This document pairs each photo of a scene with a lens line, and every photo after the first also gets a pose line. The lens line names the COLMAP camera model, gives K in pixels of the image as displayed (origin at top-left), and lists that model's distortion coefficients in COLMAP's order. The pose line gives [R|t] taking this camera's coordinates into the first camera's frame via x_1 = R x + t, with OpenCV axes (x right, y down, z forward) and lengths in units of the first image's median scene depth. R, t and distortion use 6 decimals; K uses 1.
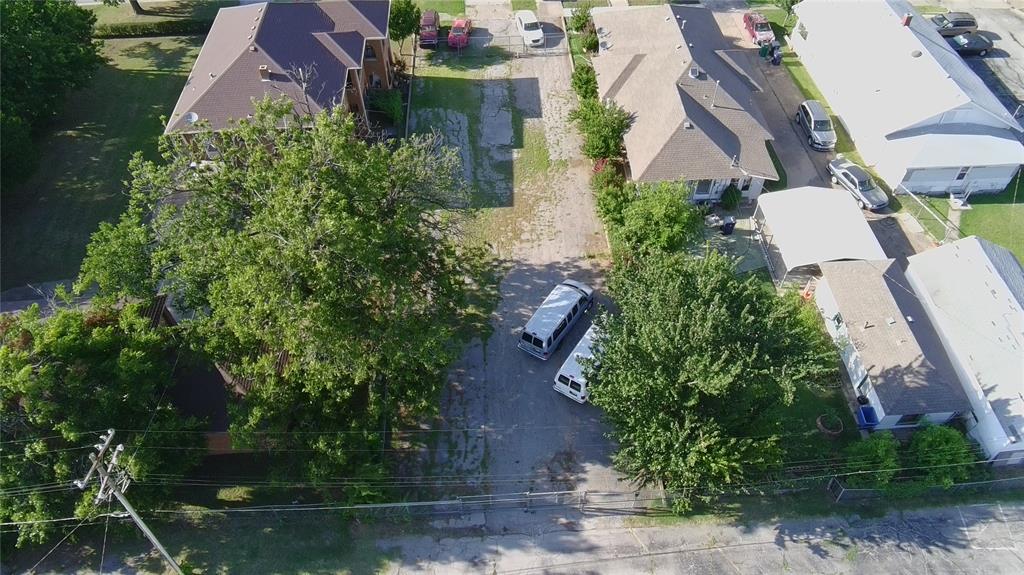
lens RADIAL K [[672.9, 0, 512.0], [0, 672.9, 287.5], [0, 0, 1]] dist [0.047787, -0.122944]
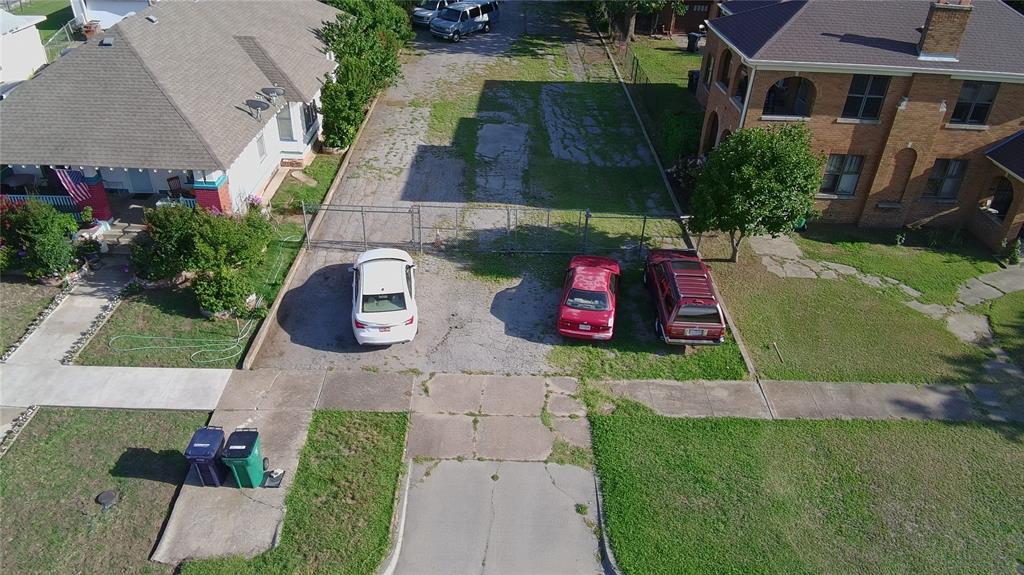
lens RADIAL K [[682.9, 0, 510.3], [0, 682.9, 290.0], [0, 0, 1]] dist [0.047721, -0.129393]
pose [[-0.998536, -0.044344, 0.030975, -0.054759], [0.025416, 0.120857, 0.992344, -0.831070], [-0.047748, 0.991679, -0.119553, 1.202425]]
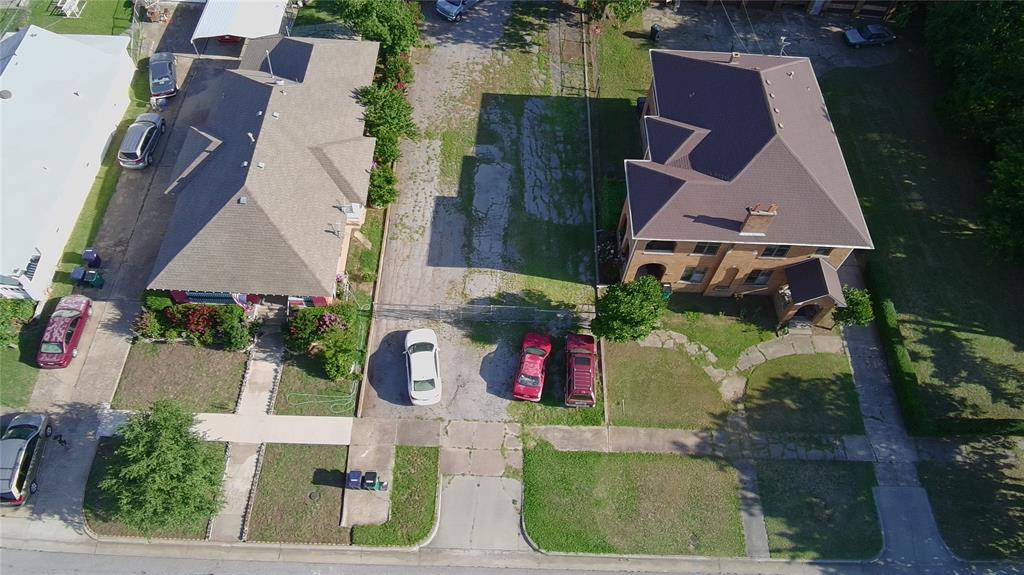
lens RADIAL K [[672.9, 0, 512.0], [0, 672.9, 287.5], [0, 0, 1]] dist [0.047787, -0.122944]
pose [[-0.996824, -0.079404, 0.006148, -0.064429], [0.029321, -0.294125, 0.955317, -1.112775], [-0.074048, 0.952463, 0.295519, 0.857229]]
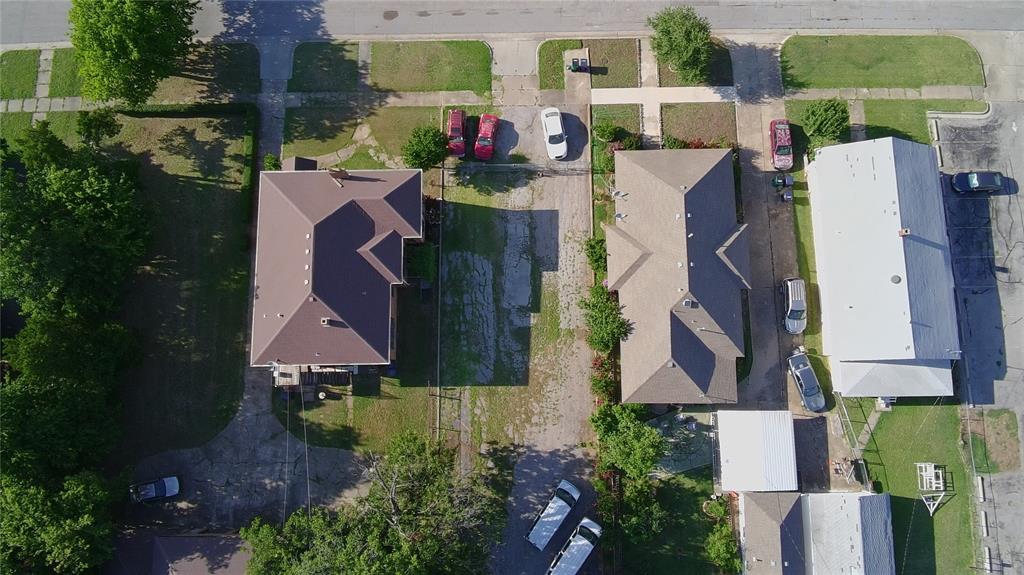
lens RADIAL K [[672.9, 0, 512.0], [0, 672.9, 287.5], [0, 0, 1]] dist [0.047787, -0.122944]
pose [[0.998862, 0.045805, -0.013281, -0.015963], [-0.032396, 0.856035, 0.515902, -0.818680], [0.035000, -0.514885, 0.856544, 0.009112]]
